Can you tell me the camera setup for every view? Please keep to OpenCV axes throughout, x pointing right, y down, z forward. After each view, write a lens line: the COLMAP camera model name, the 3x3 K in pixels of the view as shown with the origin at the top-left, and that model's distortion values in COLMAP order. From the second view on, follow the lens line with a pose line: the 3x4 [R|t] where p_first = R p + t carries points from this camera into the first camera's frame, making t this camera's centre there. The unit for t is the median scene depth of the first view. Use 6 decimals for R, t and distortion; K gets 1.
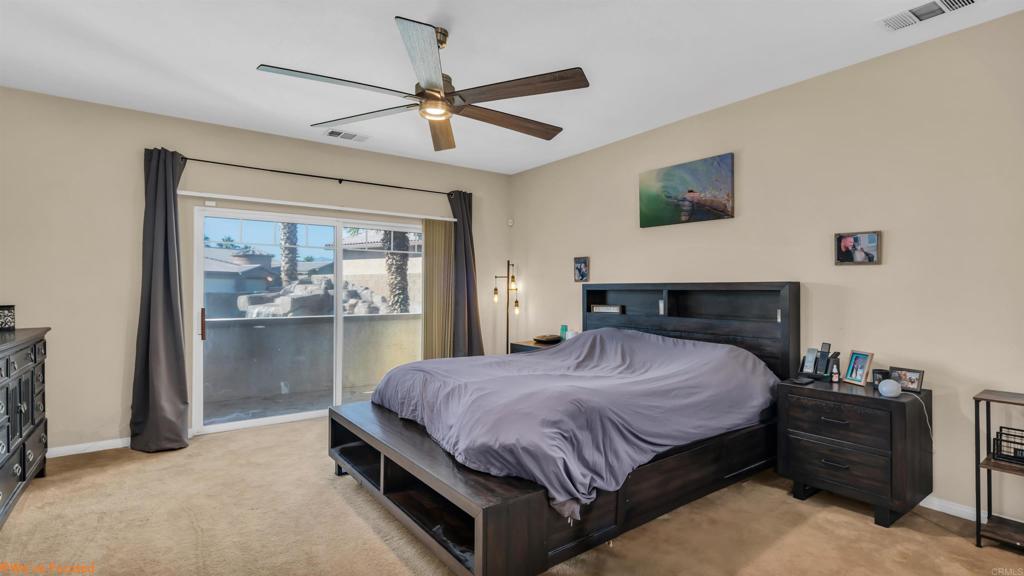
lens RADIAL K [[489.6, 0, 512.0], [0, 489.6, 288.0], [0, 0, 1]] dist [0.001011, -0.000120]
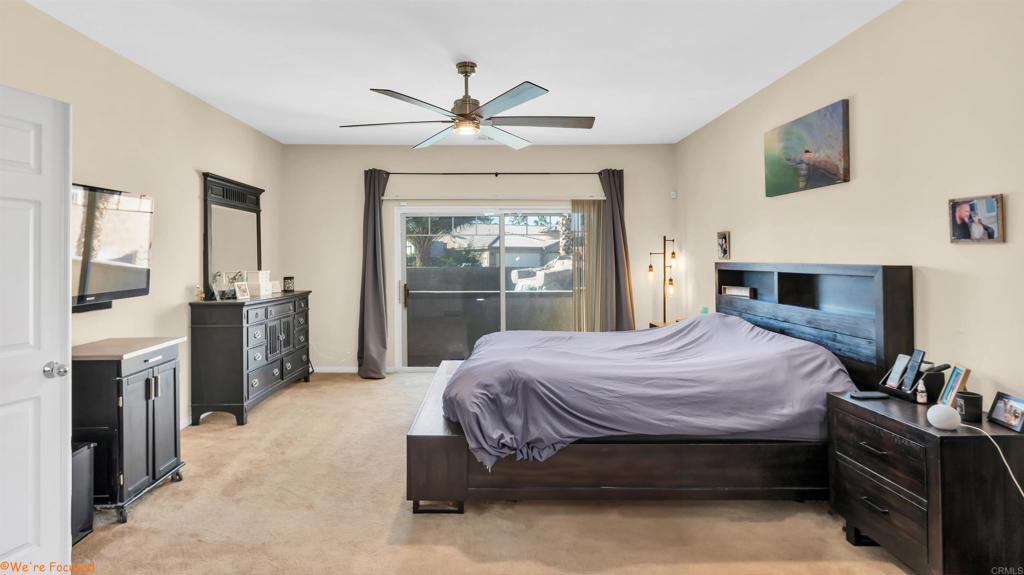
lens RADIAL K [[535.1, 0, 508.7], [0, 535.1, 258.9], [0, 0, 1]] dist [-0.001261, -0.000577]
pose [[0.798253, 0.000265, -0.602323, 0.550118], [0.004060, 0.999975, 0.005820, -0.027757], [0.602309, -0.007091, 0.798231, -0.014161]]
